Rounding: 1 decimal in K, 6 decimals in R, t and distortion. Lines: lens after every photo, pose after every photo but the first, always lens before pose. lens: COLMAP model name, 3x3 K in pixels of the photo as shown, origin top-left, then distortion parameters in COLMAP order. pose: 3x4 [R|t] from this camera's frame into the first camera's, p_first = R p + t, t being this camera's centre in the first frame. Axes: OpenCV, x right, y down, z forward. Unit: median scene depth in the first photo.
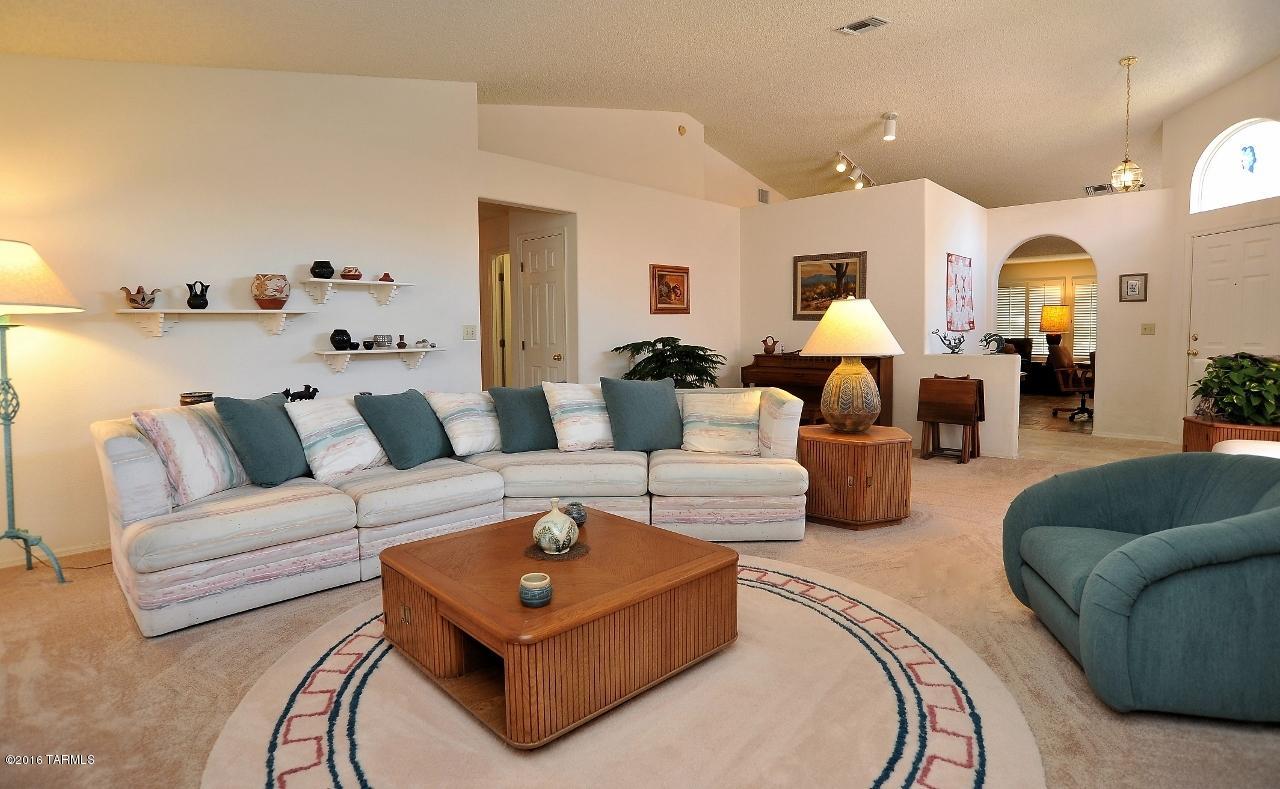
lens RADIAL K [[643.2, 0, 637.8], [0, 643.2, 373.4], [0, 0, 1]] dist [-0.100889, 0.044433]
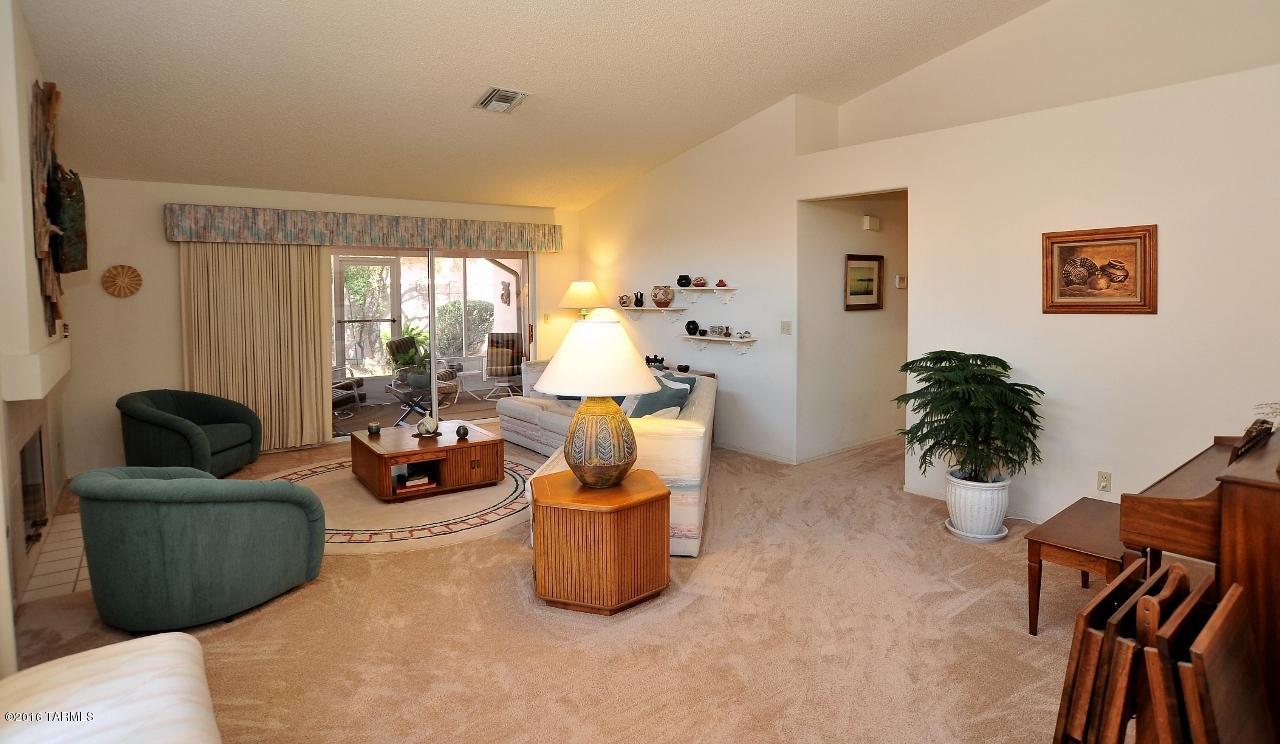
lens RADIAL K [[665.2, 0, 639.7], [0, 665.2, 324.8], [0, 0, 1]] dist [-0.110275, 0.052848]
pose [[-0.131281, 0.059284, -0.989571, 0.797588], [-0.054486, 0.996270, 0.066914, -0.116965], [0.989847, 0.062702, -0.127561, 0.799155]]
